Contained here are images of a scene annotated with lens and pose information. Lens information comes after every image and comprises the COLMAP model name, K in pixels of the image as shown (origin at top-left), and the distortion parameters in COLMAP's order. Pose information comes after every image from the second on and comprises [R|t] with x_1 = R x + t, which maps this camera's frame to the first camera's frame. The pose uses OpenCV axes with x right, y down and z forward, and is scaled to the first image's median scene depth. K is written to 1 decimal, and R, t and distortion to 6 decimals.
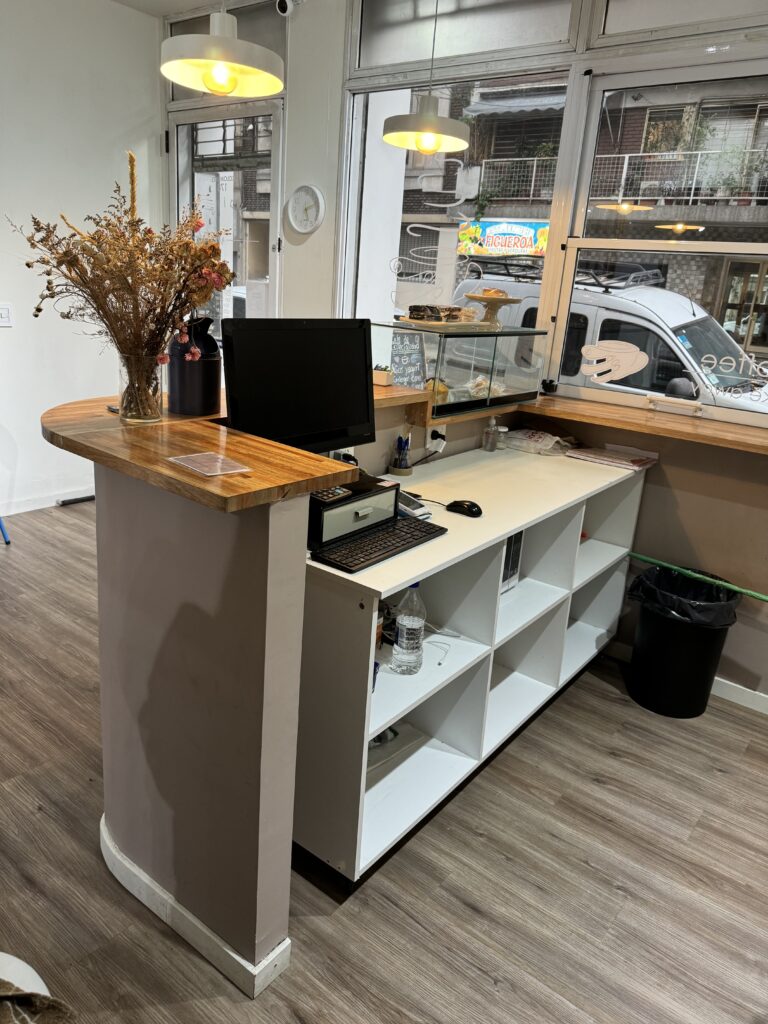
lens RADIAL K [[714.1, 0, 380.6], [0, 714.1, 512.8], [0, 0, 1]] dist [0.034846, -0.047550]
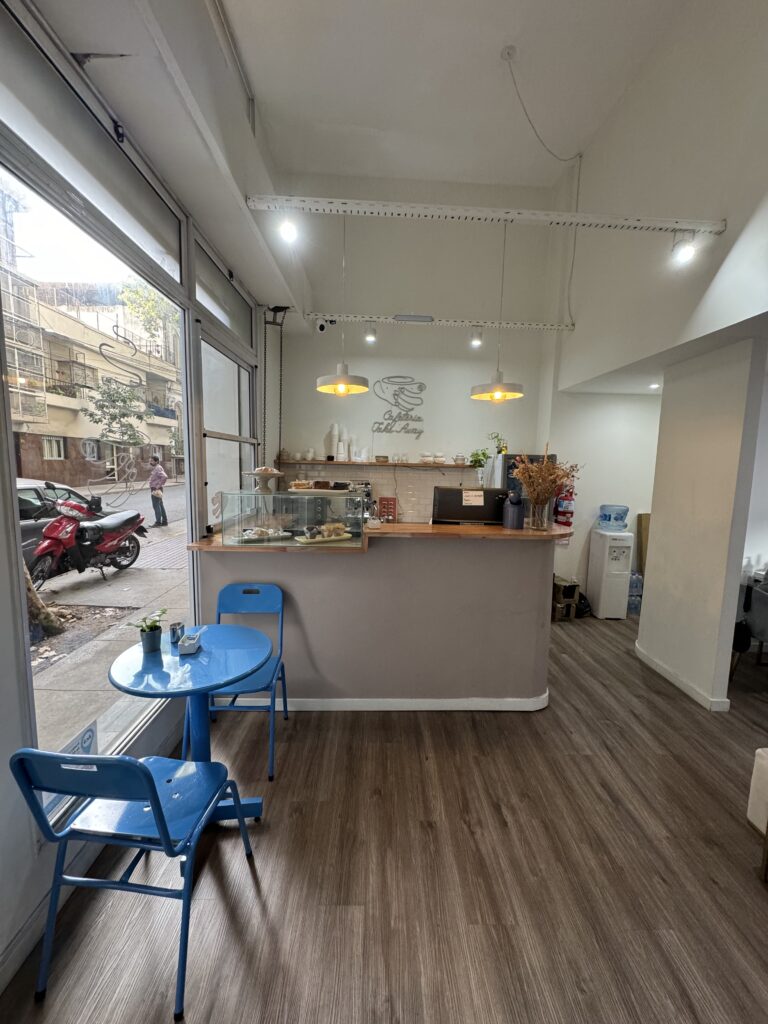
lens RADIAL K [[402.8, 0, 389.4], [0, 402.8, 510.0], [0, 0, 1]] dist [-0.009717, 0.000854]
pose [[-0.639649, -0.162838, 0.751221, -0.517604], [0.176935, 0.919869, 0.350051, -0.381644], [-0.748027, 0.356827, -0.559581, 1.038310]]
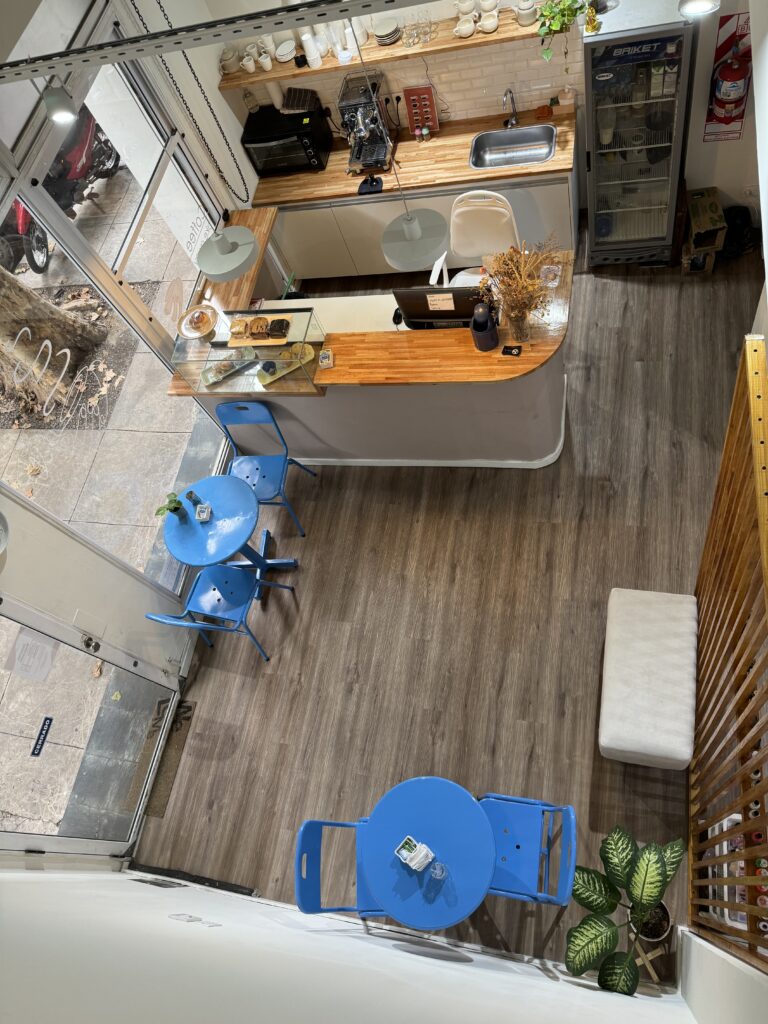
lens RADIAL K [[714.1, 0, 385.1], [0, 714.1, 510.6], [0, 0, 1]] dist [0.034846, -0.047550]
pose [[-0.470591, -0.749740, 0.465225, -0.732975], [0.481348, 0.223752, 0.847490, -0.967012], [-0.739492, 0.622756, 0.255591, 0.494573]]
